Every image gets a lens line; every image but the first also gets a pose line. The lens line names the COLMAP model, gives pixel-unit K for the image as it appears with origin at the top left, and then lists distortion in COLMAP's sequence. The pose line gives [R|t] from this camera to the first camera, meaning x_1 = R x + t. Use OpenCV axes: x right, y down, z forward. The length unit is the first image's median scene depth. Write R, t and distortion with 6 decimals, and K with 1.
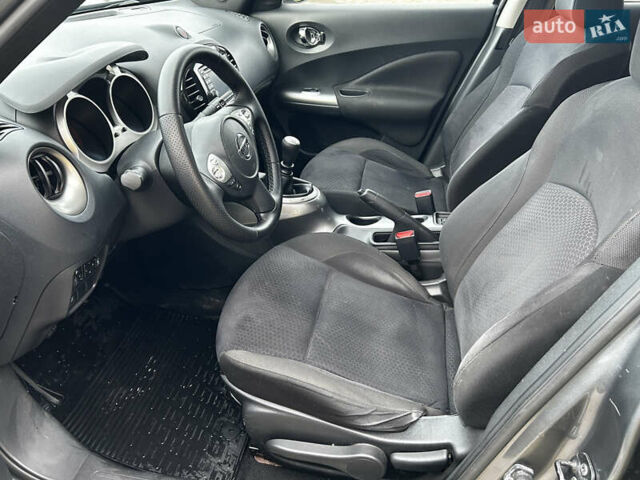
lens RADIAL K [[484.1, 0, 323.6], [0, 484.1, 238.8], [0, 0, 1]] dist [0.044103, -0.042295]
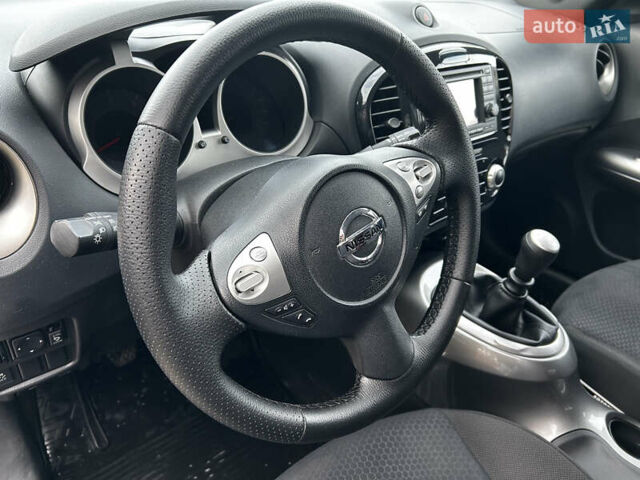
lens RADIAL K [[484.1, 0, 323.6], [0, 484.1, 238.8], [0, 0, 1]] dist [0.044103, -0.042295]
pose [[0.760582, 0.350545, -0.546473, 0.040723], [-0.379452, 0.922998, 0.063952, -0.149691], [0.526812, 0.158720, 0.835031, 0.445103]]
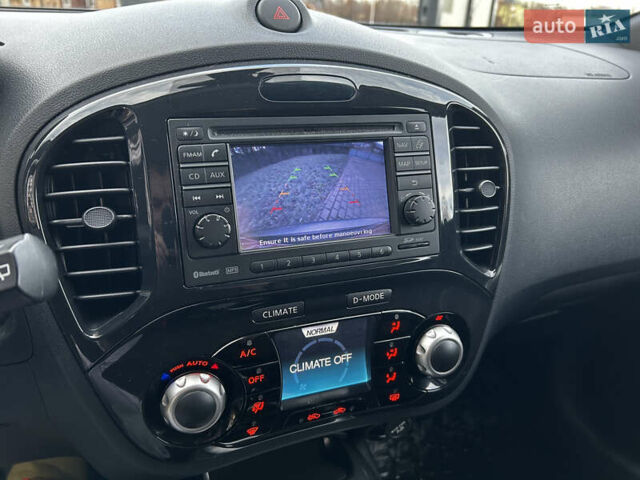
lens RADIAL K [[484.1, 0, 323.6], [0, 484.1, 238.8], [0, 0, 1]] dist [0.044103, -0.042295]
pose [[0.510559, 0.333773, -0.792418, 0.006830], [-0.481911, 0.874313, 0.057770, -0.320156], [0.712103, 0.352380, 0.607237, 0.851817]]
